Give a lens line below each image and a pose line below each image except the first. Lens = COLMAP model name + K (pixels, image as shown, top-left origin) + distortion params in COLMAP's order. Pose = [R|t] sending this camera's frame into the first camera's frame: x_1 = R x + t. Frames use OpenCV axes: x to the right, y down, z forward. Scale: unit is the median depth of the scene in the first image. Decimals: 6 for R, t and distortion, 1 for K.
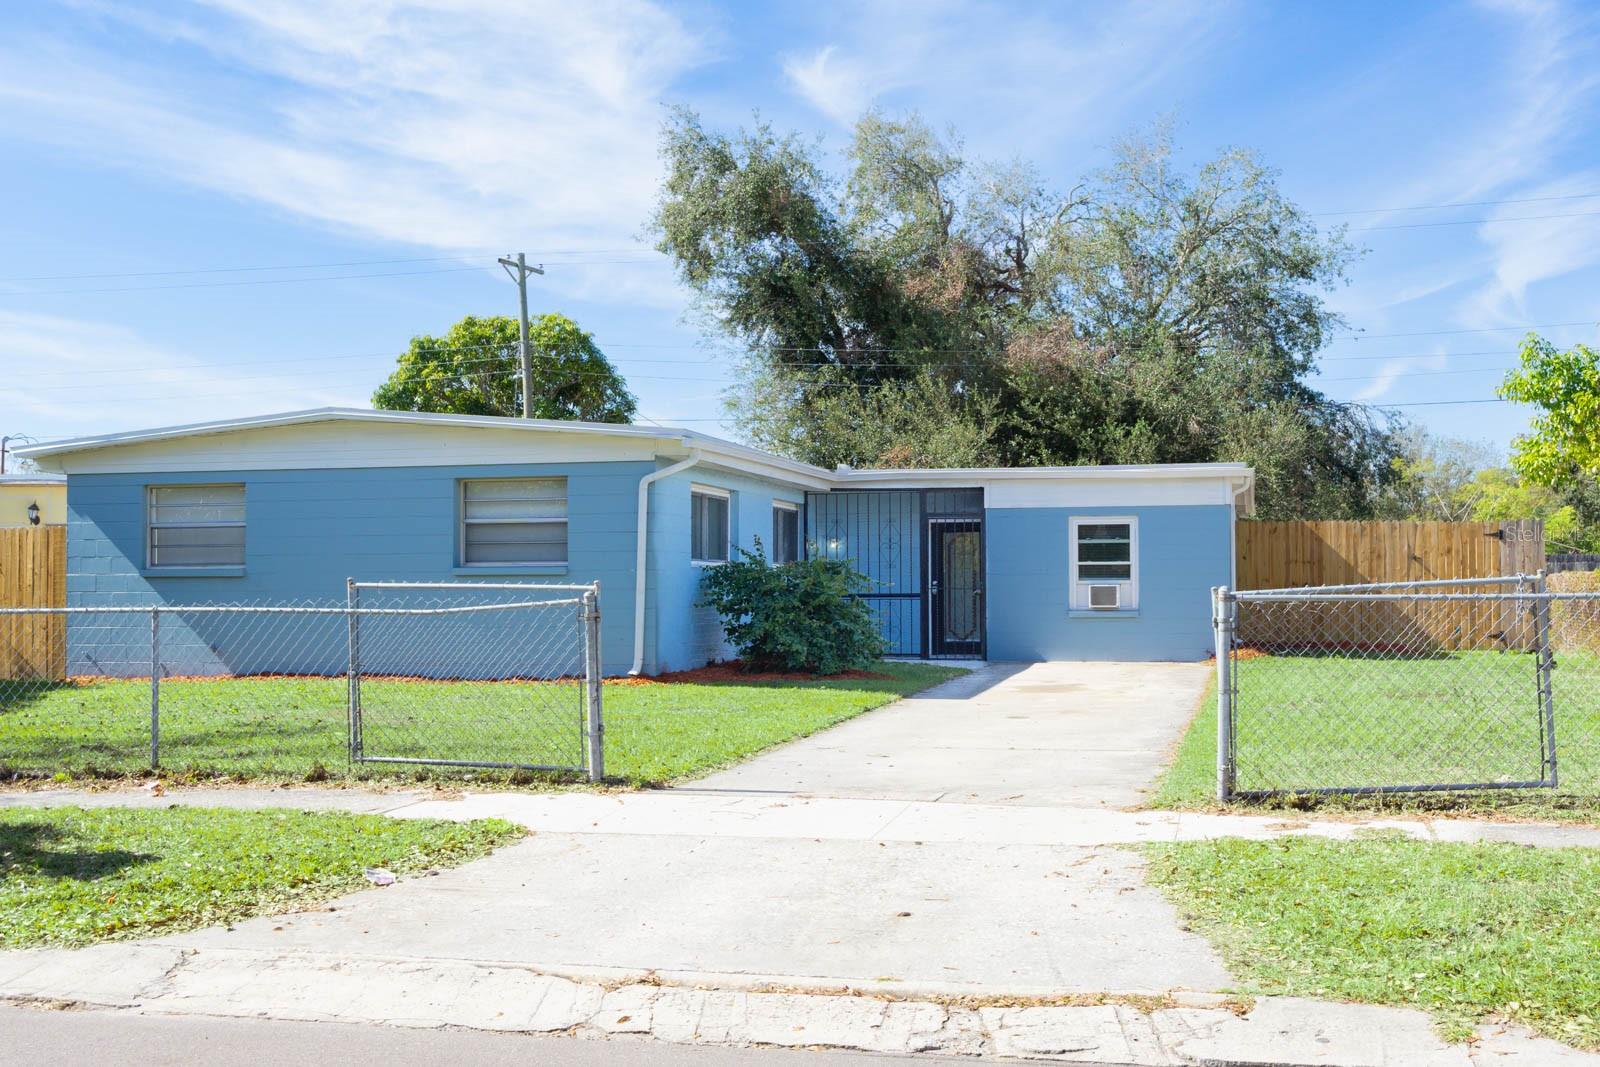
lens RADIAL K [[1723.3, 0, 833.8], [0, 1723.3, 566.2], [0, 0, 1]] dist [0.006678, 0.000000]
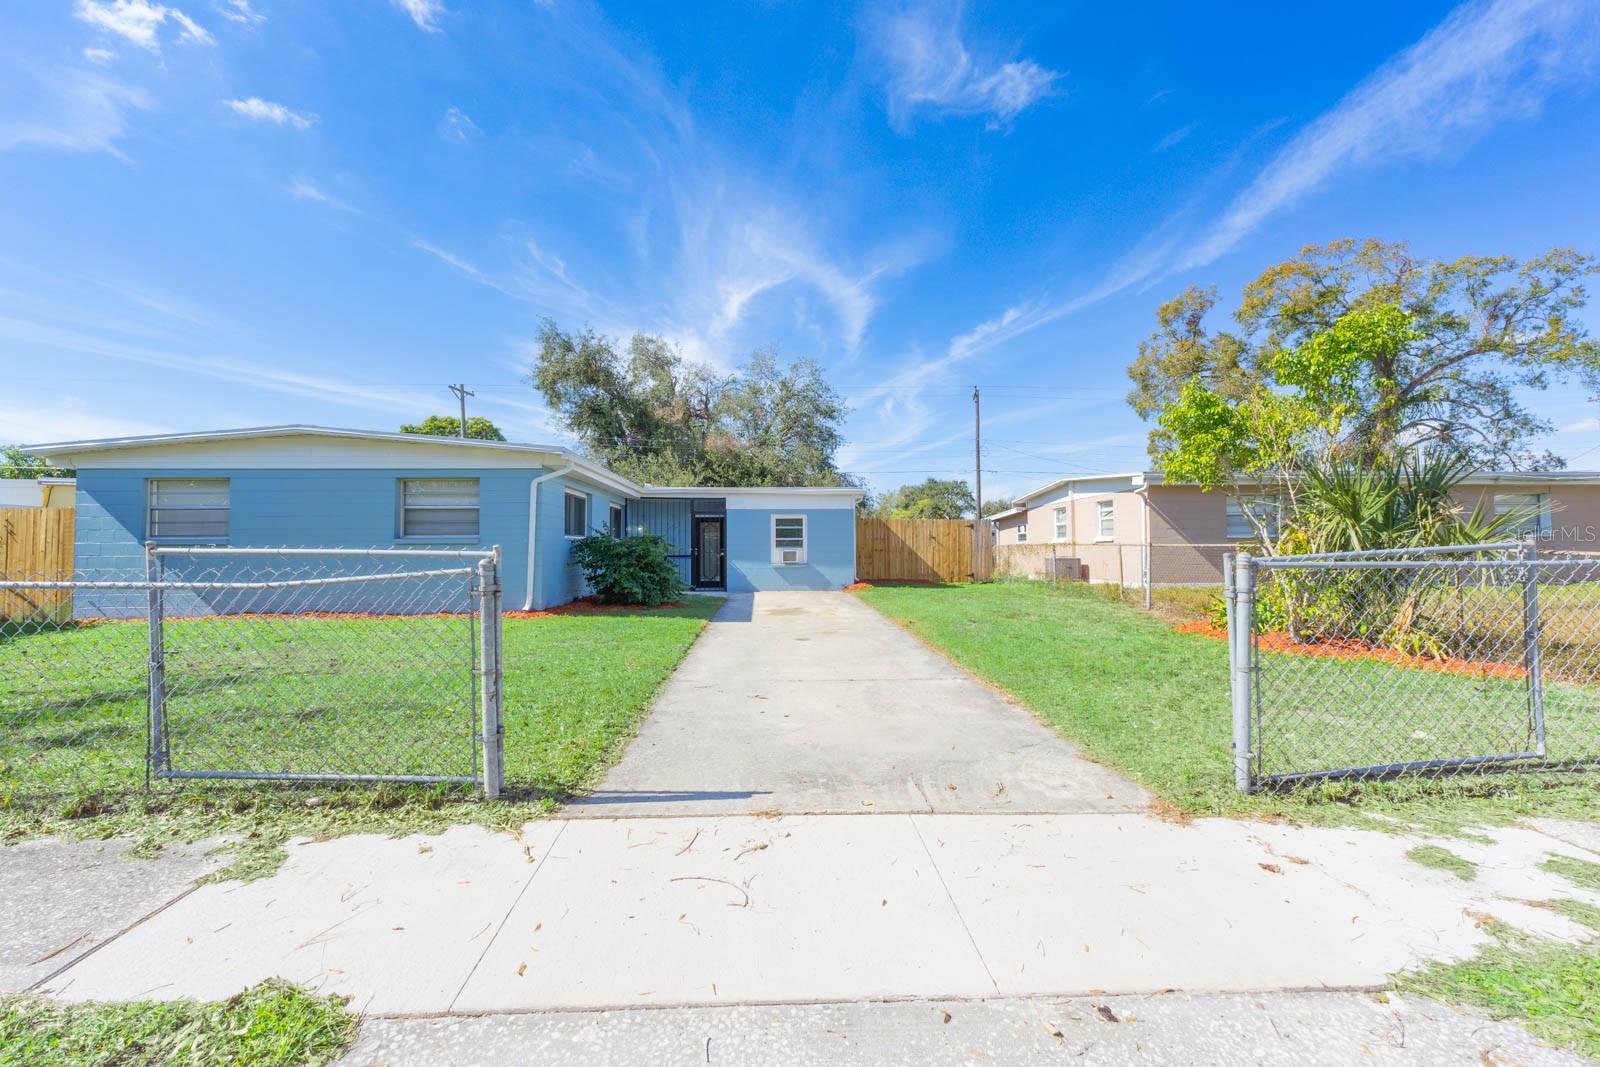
lens RADIAL K [[666.1, 0, 789.4], [0, 666.1, 536.5], [0, 0, 1]] dist [0.007449, 0.001454]
pose [[0.963599, 0.005972, 0.267284, -0.038676], [-0.003373, 0.999942, -0.010184, 0.003032], [-0.267330, 0.008912, 0.963564, 0.288308]]
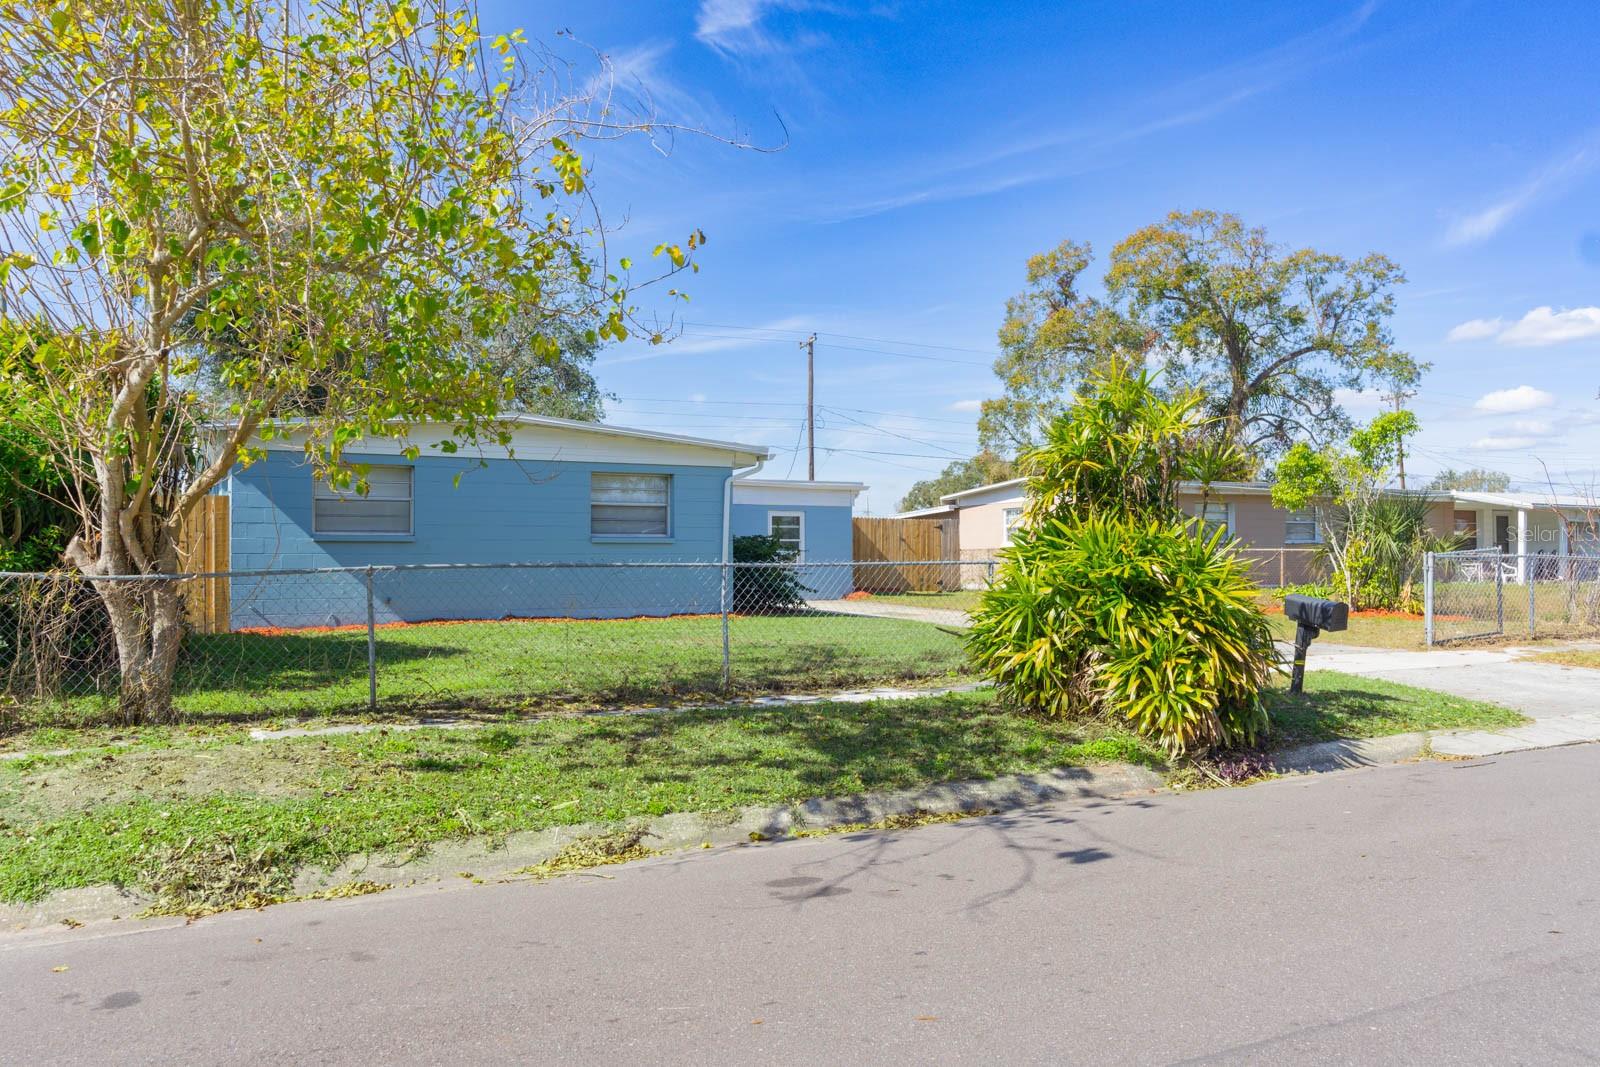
lens RADIAL K [[1231.8, 0, 799.1], [0, 1231.8, 527.5], [0, 0, 1]] dist [0.050975, 0.005734]
pose [[0.742506, 0.020064, 0.669538, -0.598075], [-0.009327, 0.999764, -0.019617, 0.008697], [-0.669774, 0.008321, 0.742518, 0.131954]]
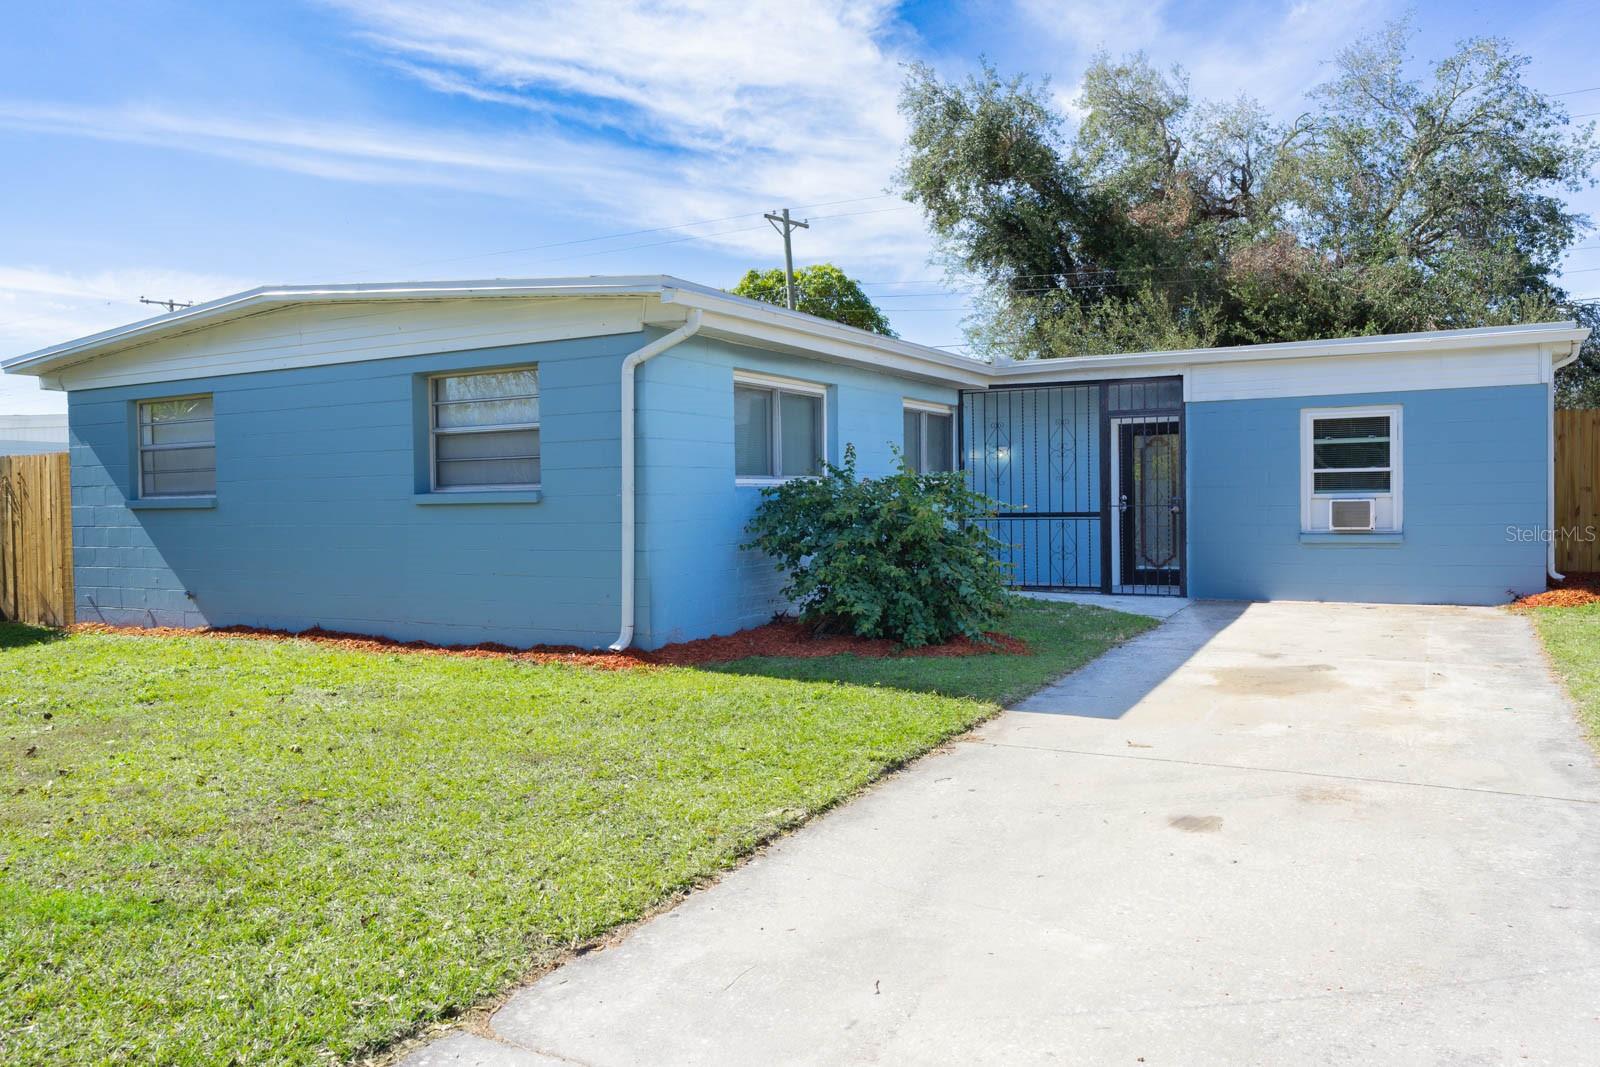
lens RADIAL K [[1166.6, 0, 796.4], [0, 1166.6, 526.3], [0, 0, 1]] dist [0.003627, -0.001853]
pose [[0.965180, -0.005870, -0.261519, 0.055942], [0.017486, 0.998960, 0.042115, -0.002844], [0.261000, -0.045222, 0.964279, 0.441383]]
